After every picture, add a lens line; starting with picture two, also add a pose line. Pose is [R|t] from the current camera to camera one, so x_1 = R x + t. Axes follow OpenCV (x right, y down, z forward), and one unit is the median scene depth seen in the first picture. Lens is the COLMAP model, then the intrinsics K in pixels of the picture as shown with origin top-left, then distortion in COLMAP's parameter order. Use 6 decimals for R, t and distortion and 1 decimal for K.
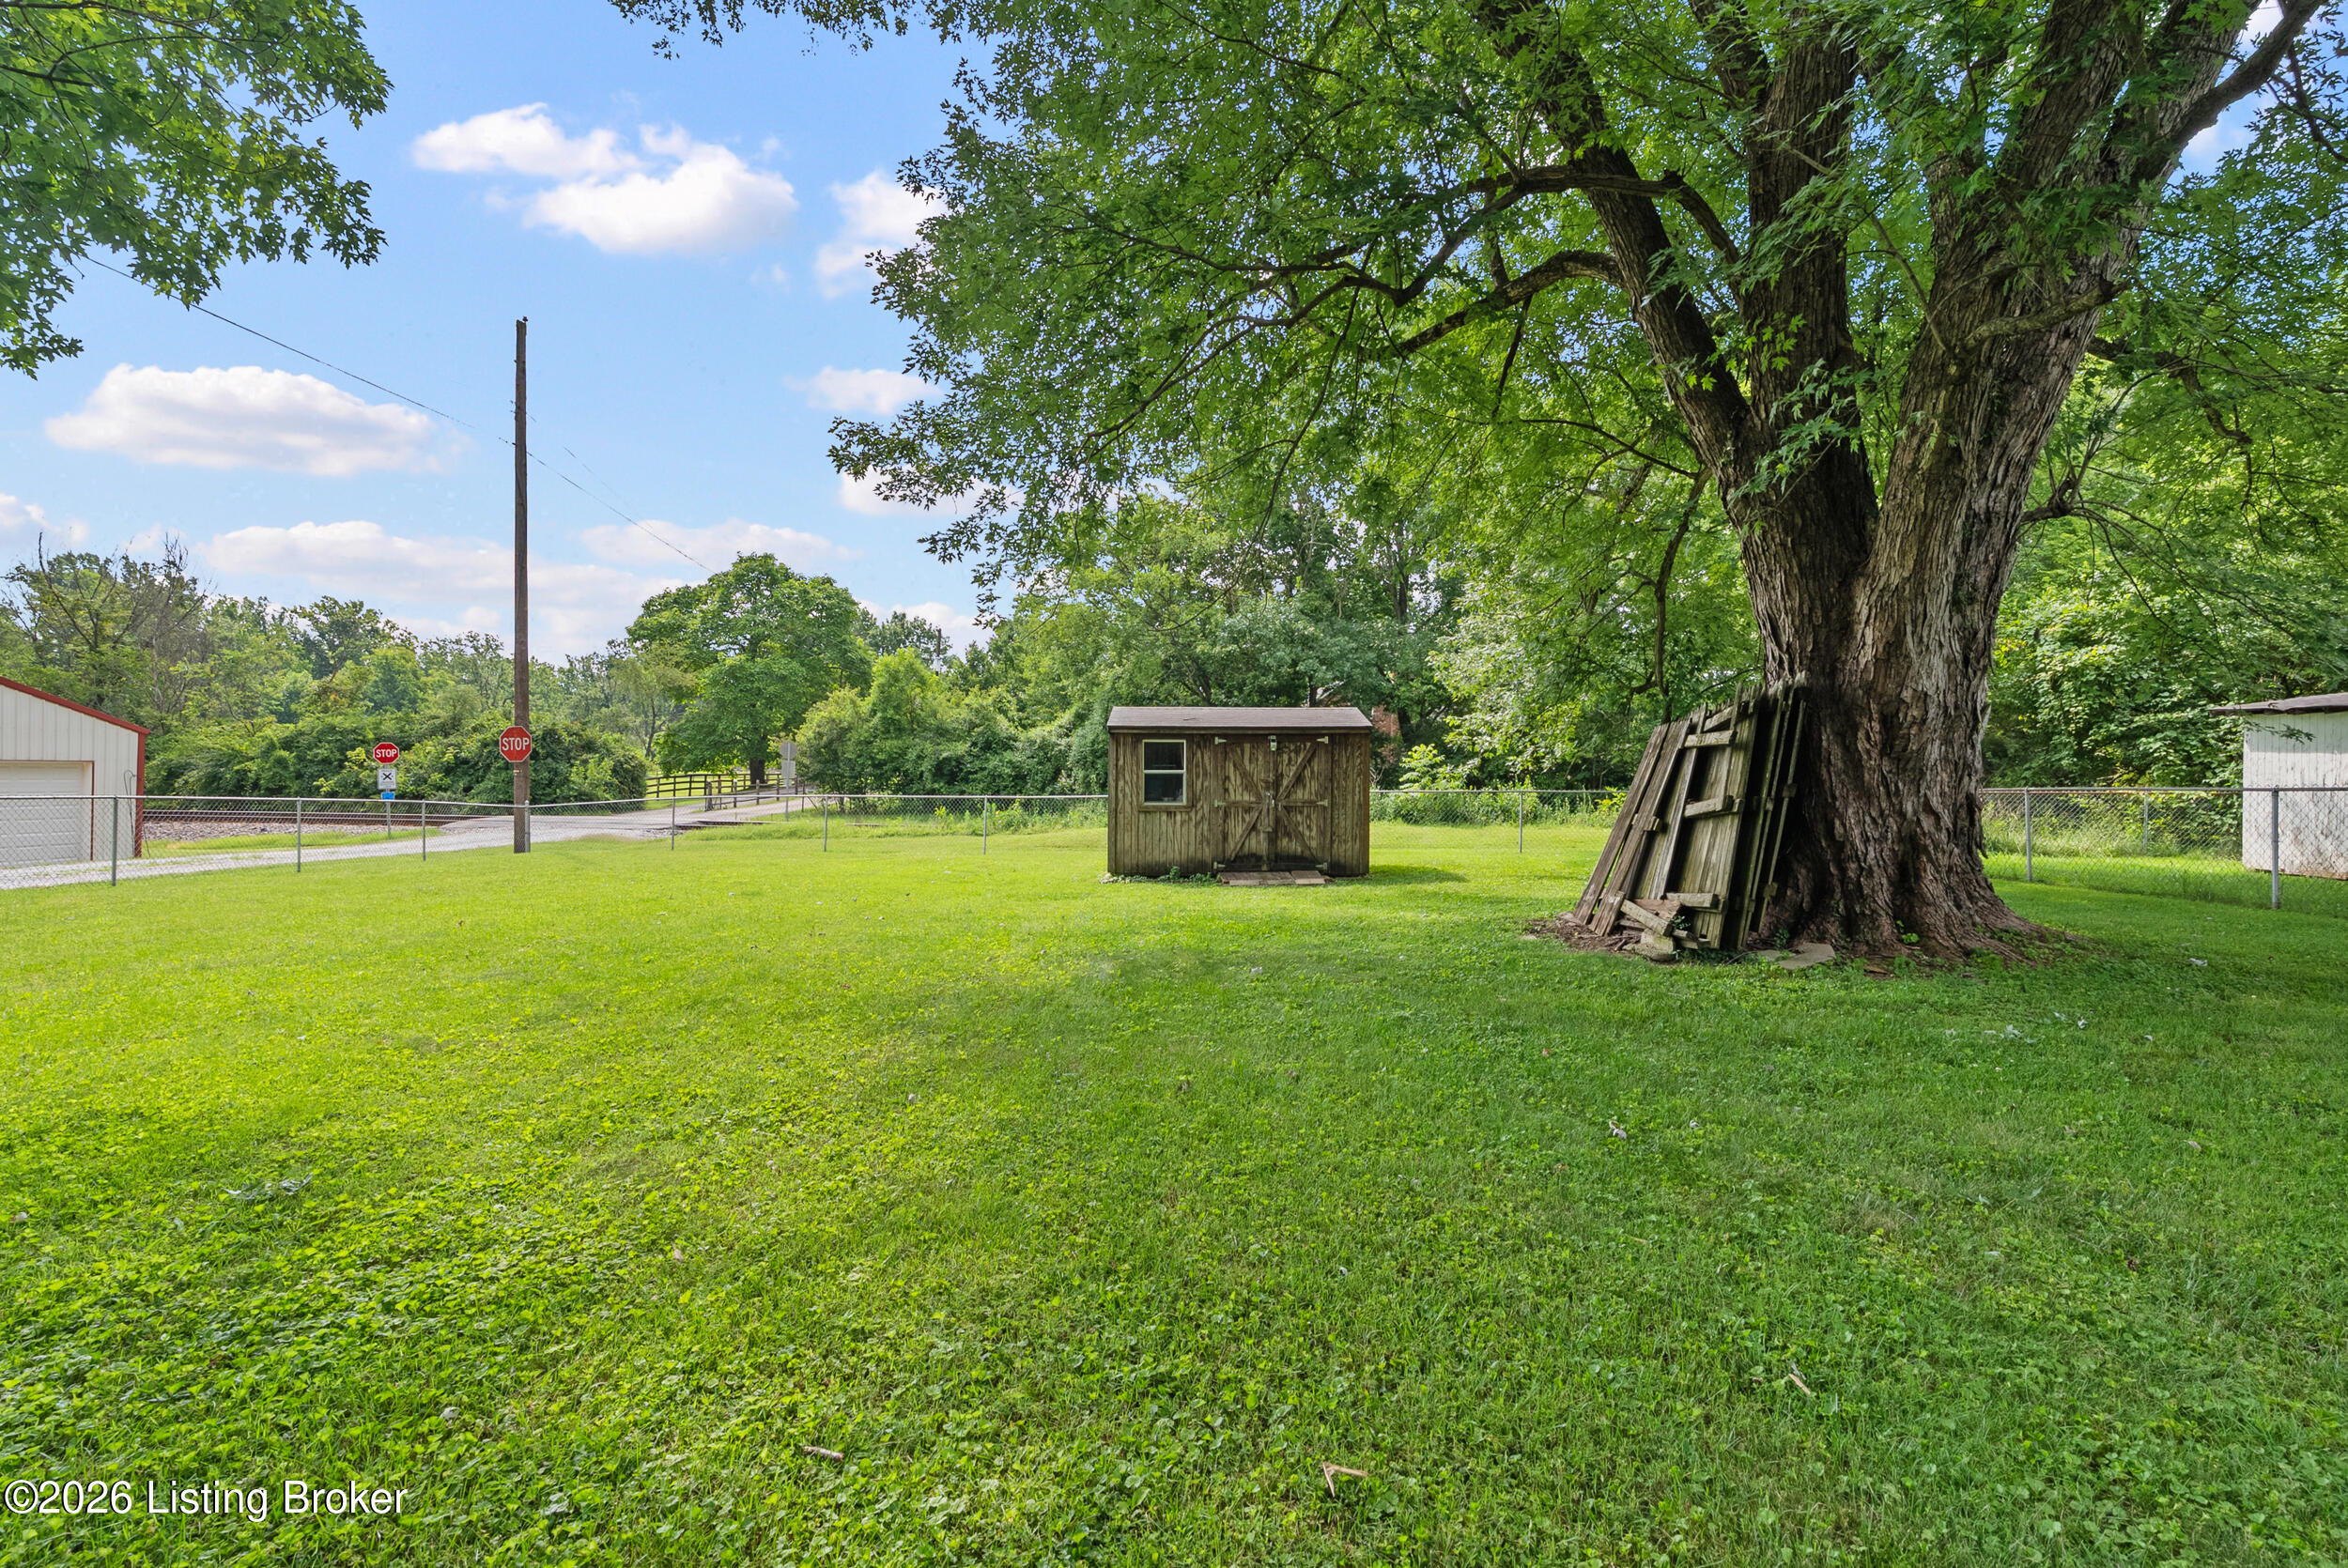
lens RADIAL K [[1092.6, 0, 1177.1], [0, 1092.6, 772.1], [0, 0, 1]] dist [-0.010227, 0.001270]
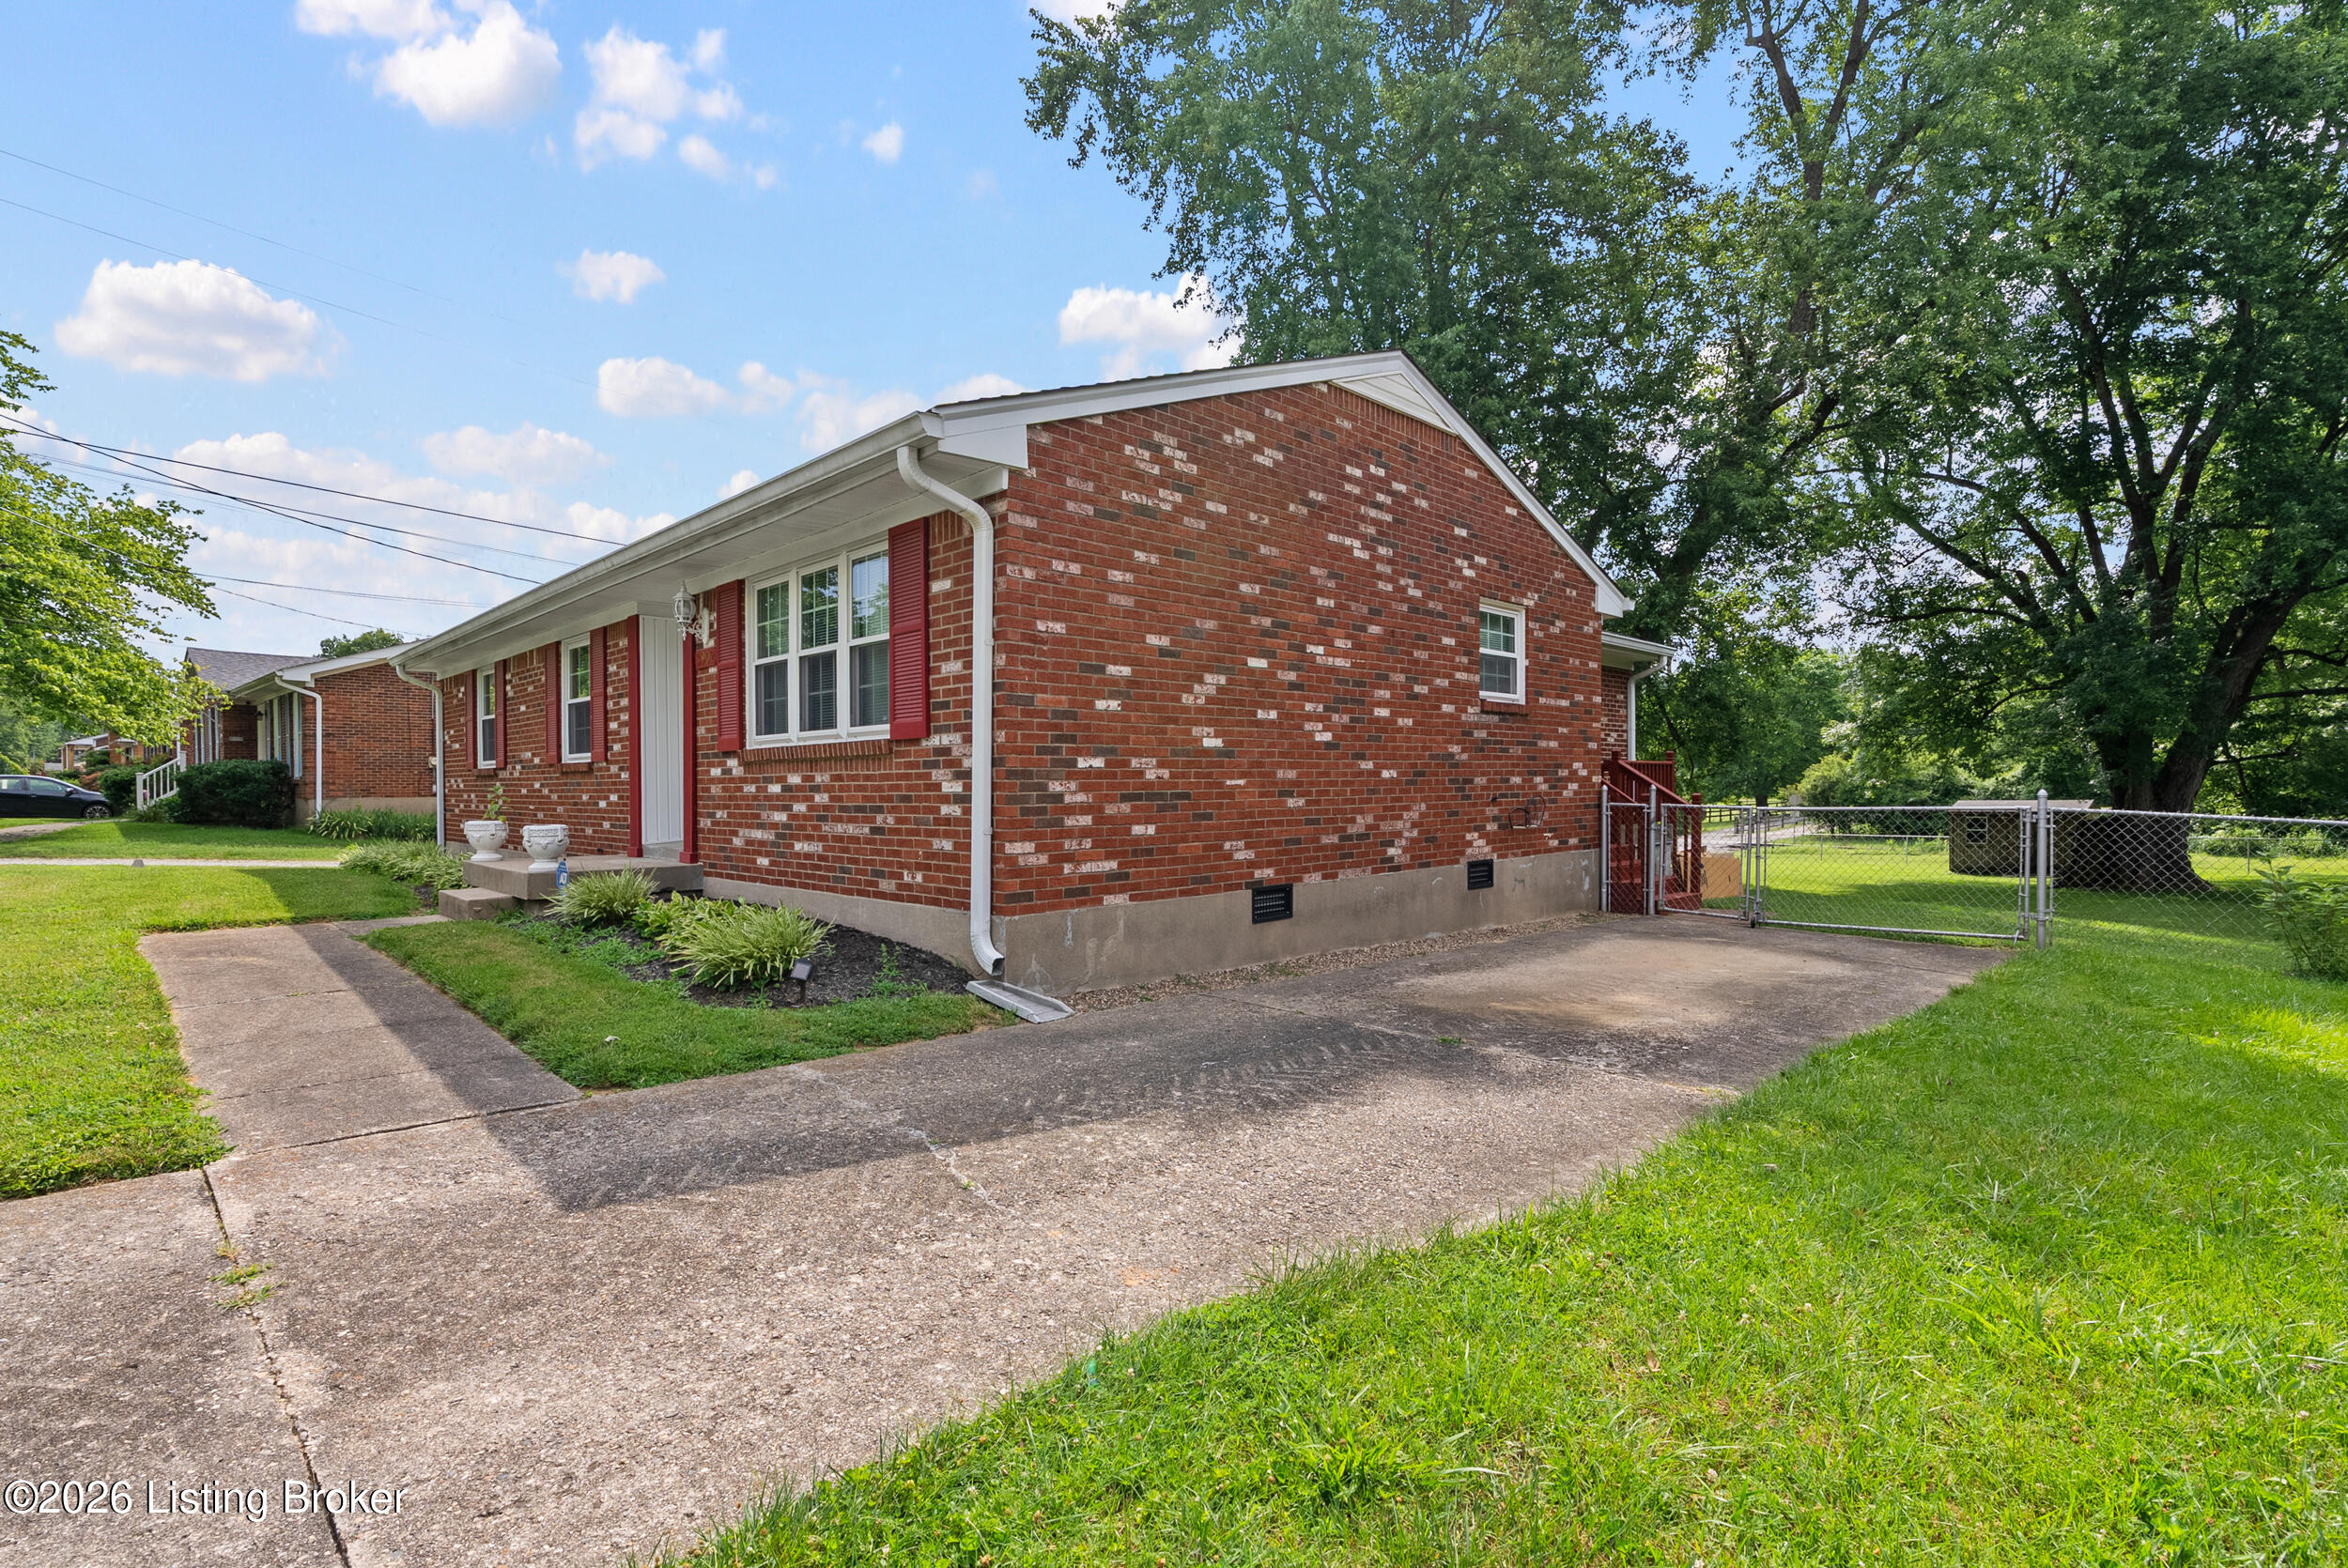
lens RADIAL K [[1082.7, 0, 1173.4], [0, 1082.7, 800.9], [0, 0, 1]] dist [-0.004179, -0.000384]
pose [[0.660348, -0.008989, -0.750906, 0.212100], [0.018238, 0.999825, 0.004071, -0.037177], [0.750738, -0.016383, 0.660397, -0.664239]]
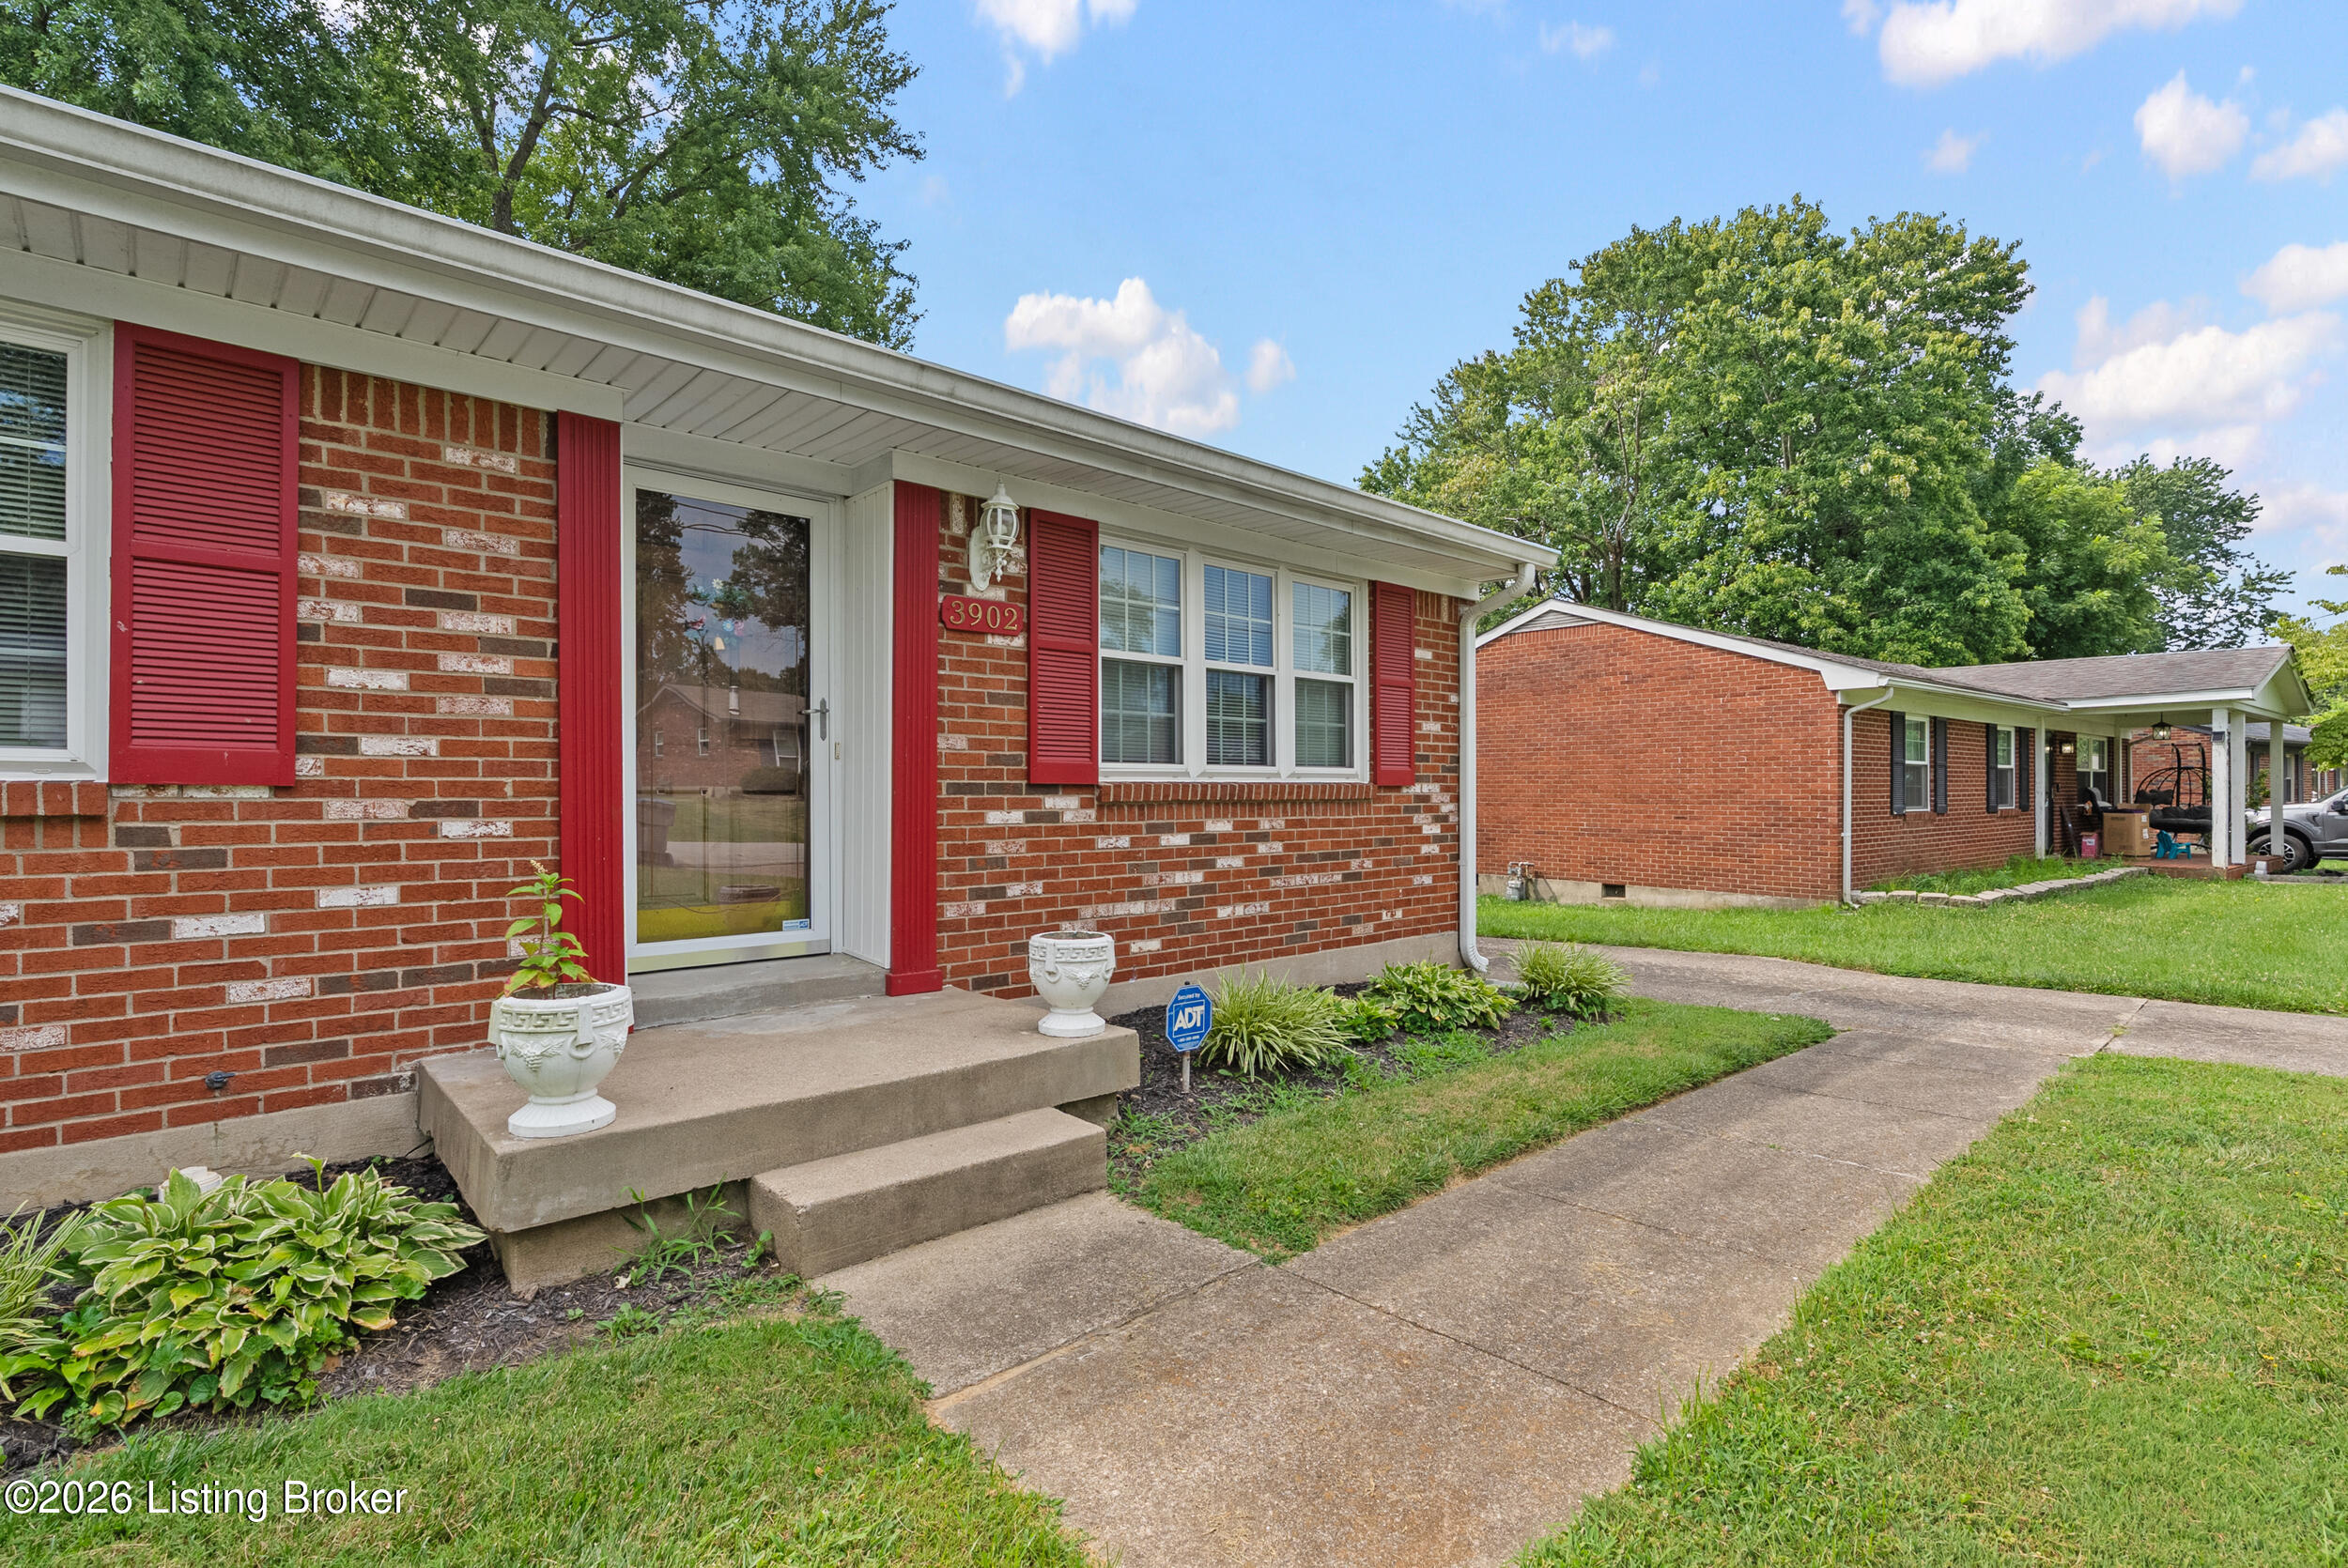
lens RADIAL K [[1082.7, 0, 1173.4], [0, 1082.7, 800.9], [0, 0, 1]] dist [-0.004179, -0.000384]
pose [[0.783567, -0.020963, 0.620953, -0.046419], [0.014382, 0.999775, 0.015603, -0.046409], [-0.621140, -0.003296, 0.783692, -0.697484]]
